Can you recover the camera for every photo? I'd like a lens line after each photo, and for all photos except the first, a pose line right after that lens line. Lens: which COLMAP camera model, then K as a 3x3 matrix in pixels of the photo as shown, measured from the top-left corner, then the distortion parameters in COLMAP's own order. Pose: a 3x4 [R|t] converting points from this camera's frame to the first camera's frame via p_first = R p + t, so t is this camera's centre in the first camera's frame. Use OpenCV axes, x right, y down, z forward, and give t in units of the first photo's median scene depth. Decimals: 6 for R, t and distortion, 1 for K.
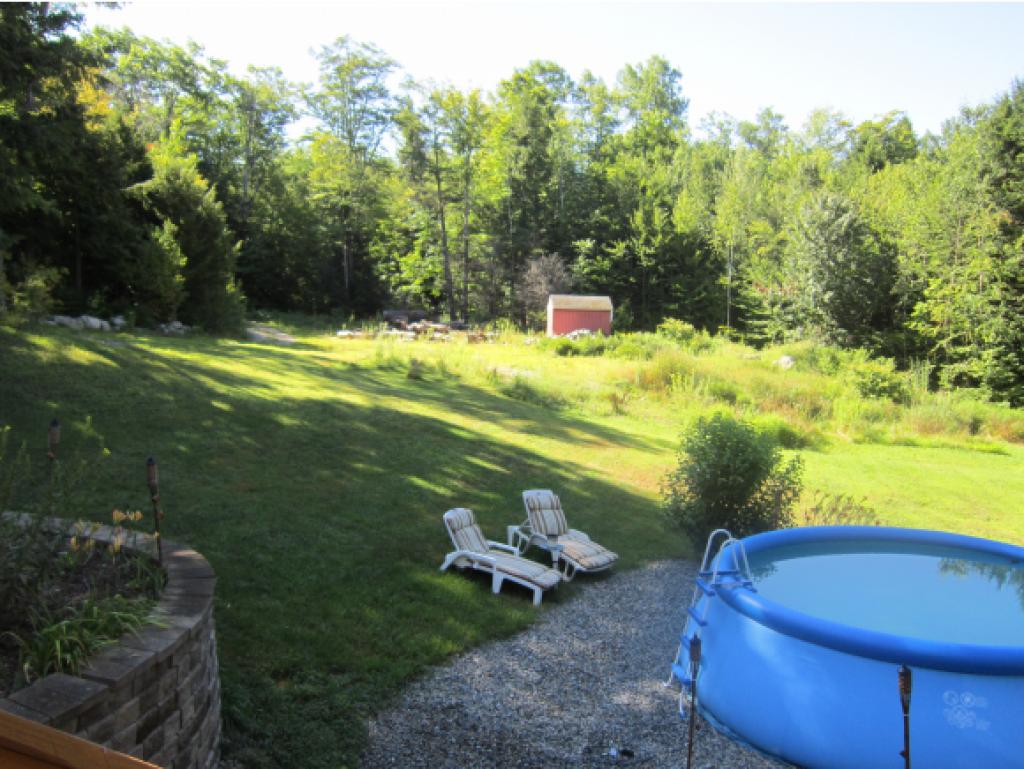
lens RADIAL K [[837.0, 0, 517.1], [0, 837.0, 389.4], [0, 0, 1]] dist [-0.041290, 0.008940]
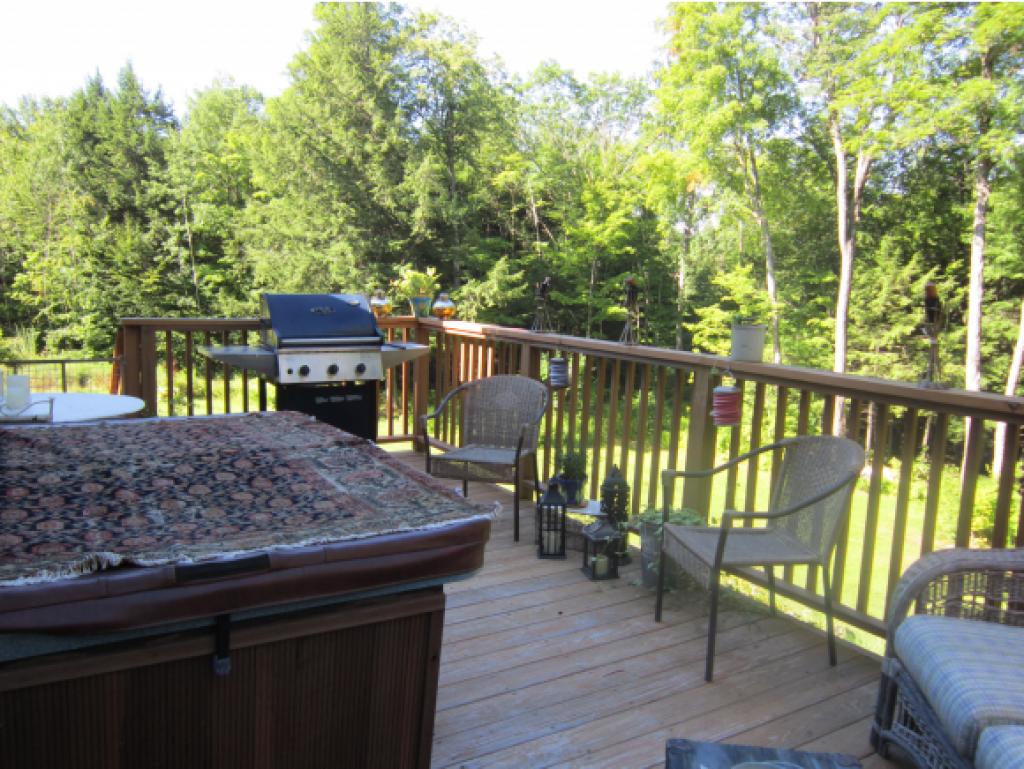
lens RADIAL K [[837.0, 0, 513.6], [0, 837.0, 382.4], [0, 0, 1]] dist [-0.041290, 0.008940]
pose [[0.541396, -0.090131, 0.835923, -0.070856], [0.072637, 0.995534, 0.060296, 0.016622], [-0.837624, 0.028075, 0.545525, -0.110469]]
